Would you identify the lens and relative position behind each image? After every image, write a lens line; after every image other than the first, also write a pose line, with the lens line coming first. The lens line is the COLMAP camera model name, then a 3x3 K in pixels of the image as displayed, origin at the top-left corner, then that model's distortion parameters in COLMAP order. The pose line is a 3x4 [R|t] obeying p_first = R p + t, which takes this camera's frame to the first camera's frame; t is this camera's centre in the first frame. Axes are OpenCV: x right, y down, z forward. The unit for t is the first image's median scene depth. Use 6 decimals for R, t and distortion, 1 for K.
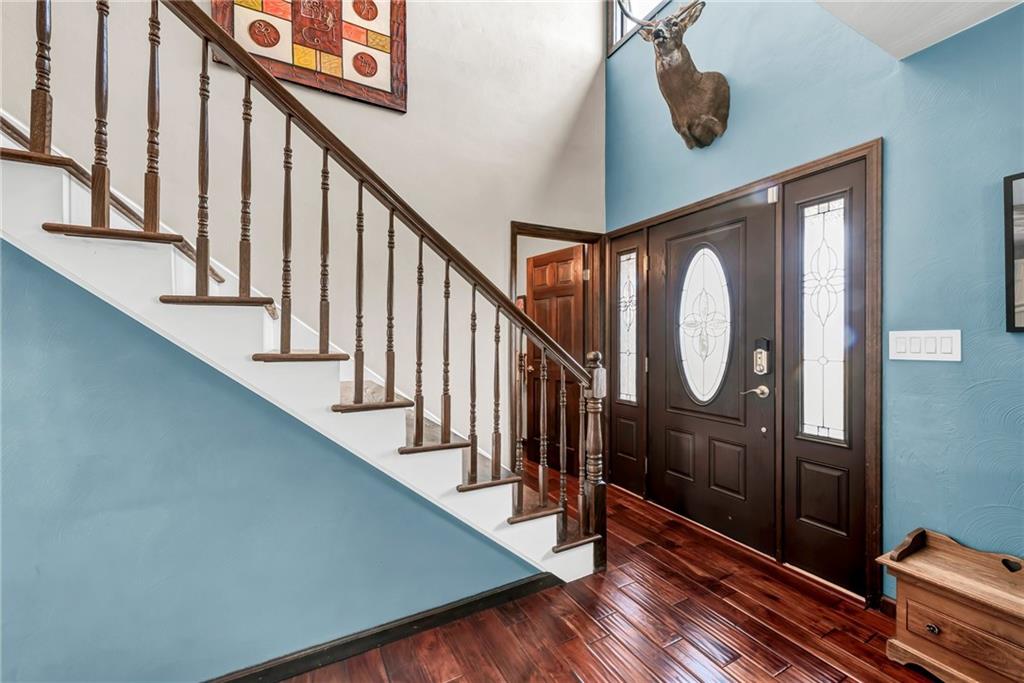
lens RADIAL K [[411.3, 0, 515.4], [0, 411.3, 339.0], [0, 0, 1]] dist [0.013717, -0.003447]
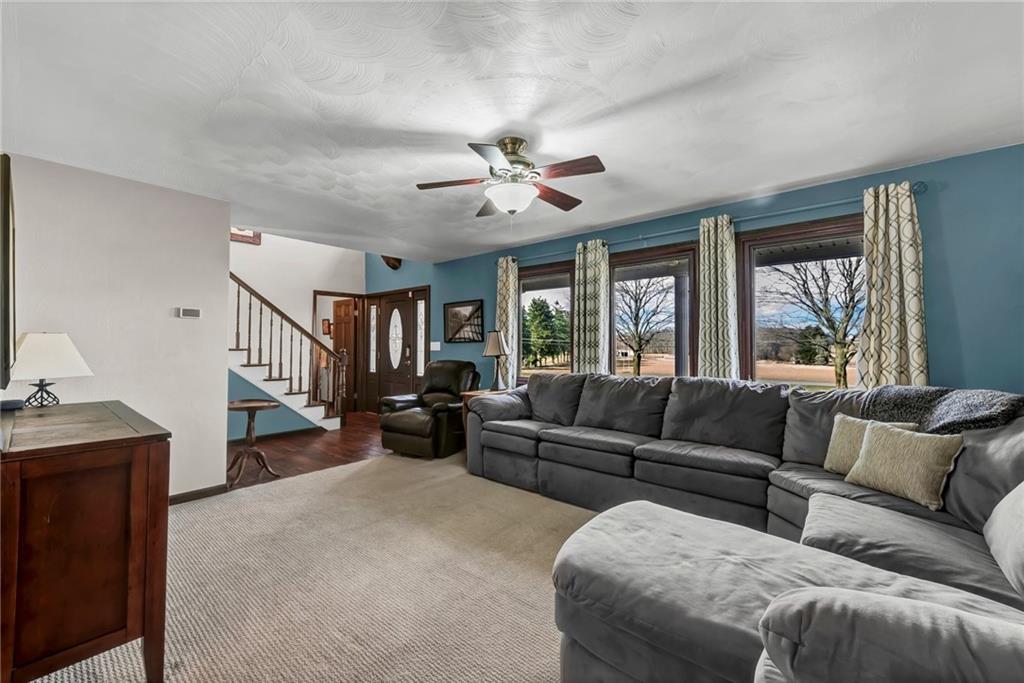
lens RADIAL K [[411.3, 0, 513.5], [0, 411.3, 336.1], [0, 0, 1]] dist [0.013717, -0.003447]
pose [[0.930417, 0.009052, 0.366391, 0.246585], [-0.001143, 0.999762, -0.021798, 0.004430], [-0.366501, 0.019862, 0.930206, -1.965287]]
